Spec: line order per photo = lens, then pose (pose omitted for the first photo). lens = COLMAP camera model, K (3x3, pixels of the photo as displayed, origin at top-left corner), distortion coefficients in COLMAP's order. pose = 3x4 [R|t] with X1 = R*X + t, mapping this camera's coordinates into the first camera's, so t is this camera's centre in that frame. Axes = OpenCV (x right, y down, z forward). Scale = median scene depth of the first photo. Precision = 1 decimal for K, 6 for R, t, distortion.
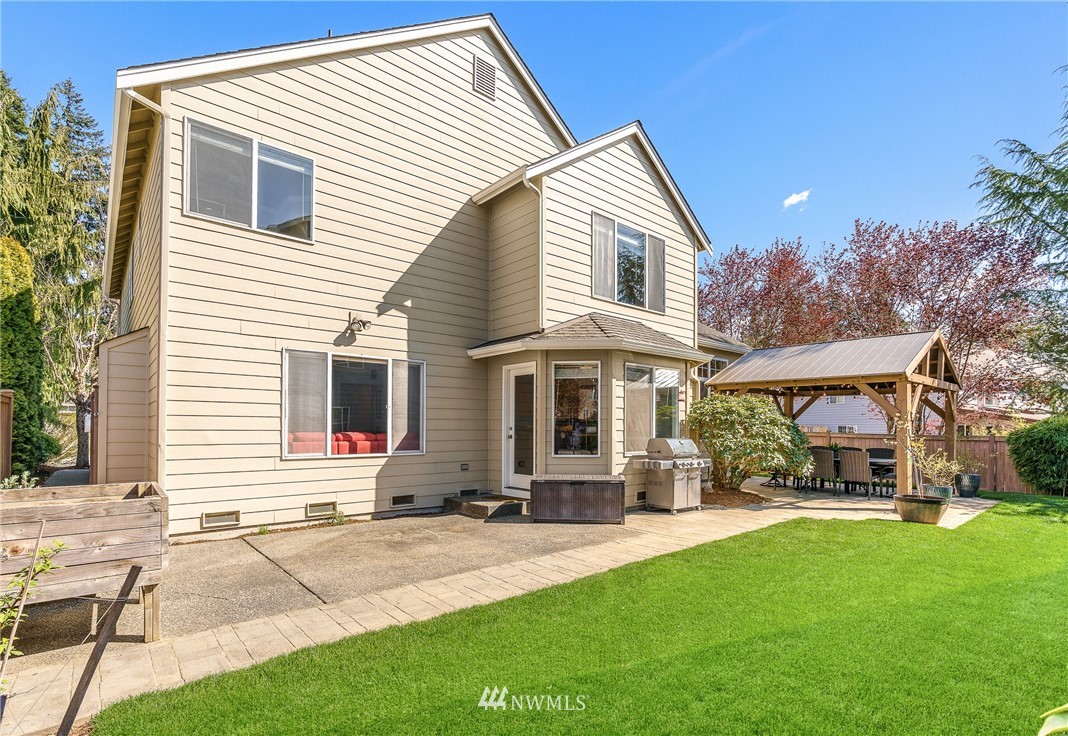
lens RADIAL K [[513.1, 0, 533.1], [0, 513.1, 429.0], [0, 0, 1]] dist [0.004818, 0.000761]
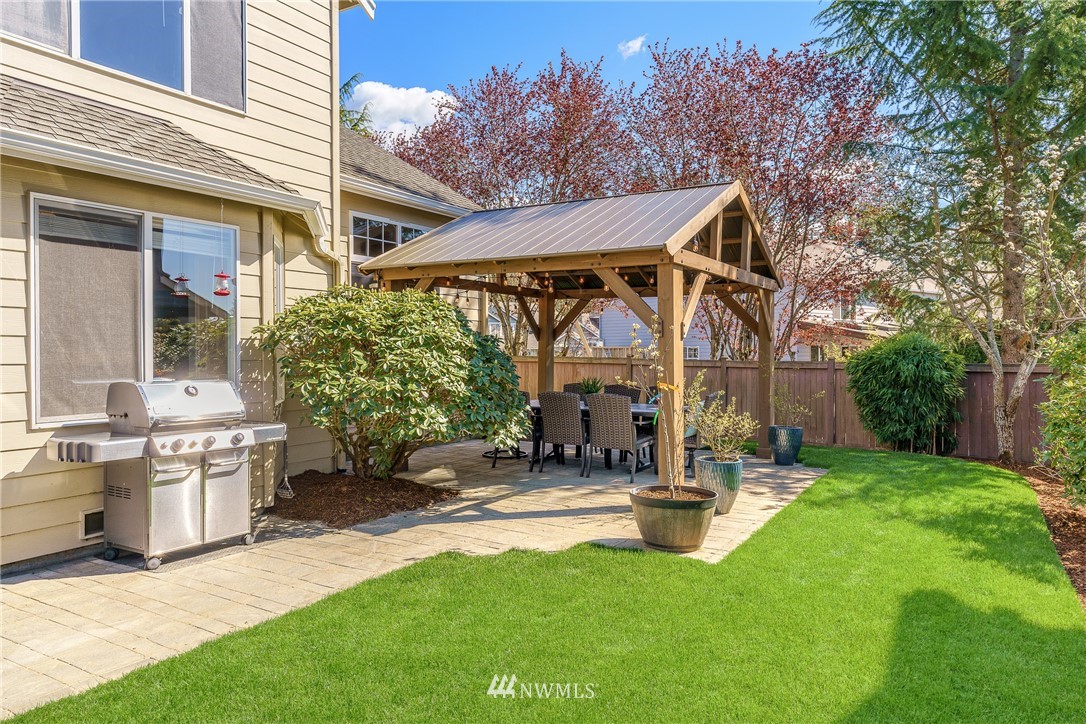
lens RADIAL K [[722.6, 0, 543.0], [0, 722.6, 359.5], [0, 0, 1]] dist [0.005622, -0.000378]
pose [[0.950414, -0.009054, 0.310857, 0.338790], [0.005607, 0.999913, 0.011979, -0.004407], [-0.310938, -0.009642, 0.950381, 0.307382]]
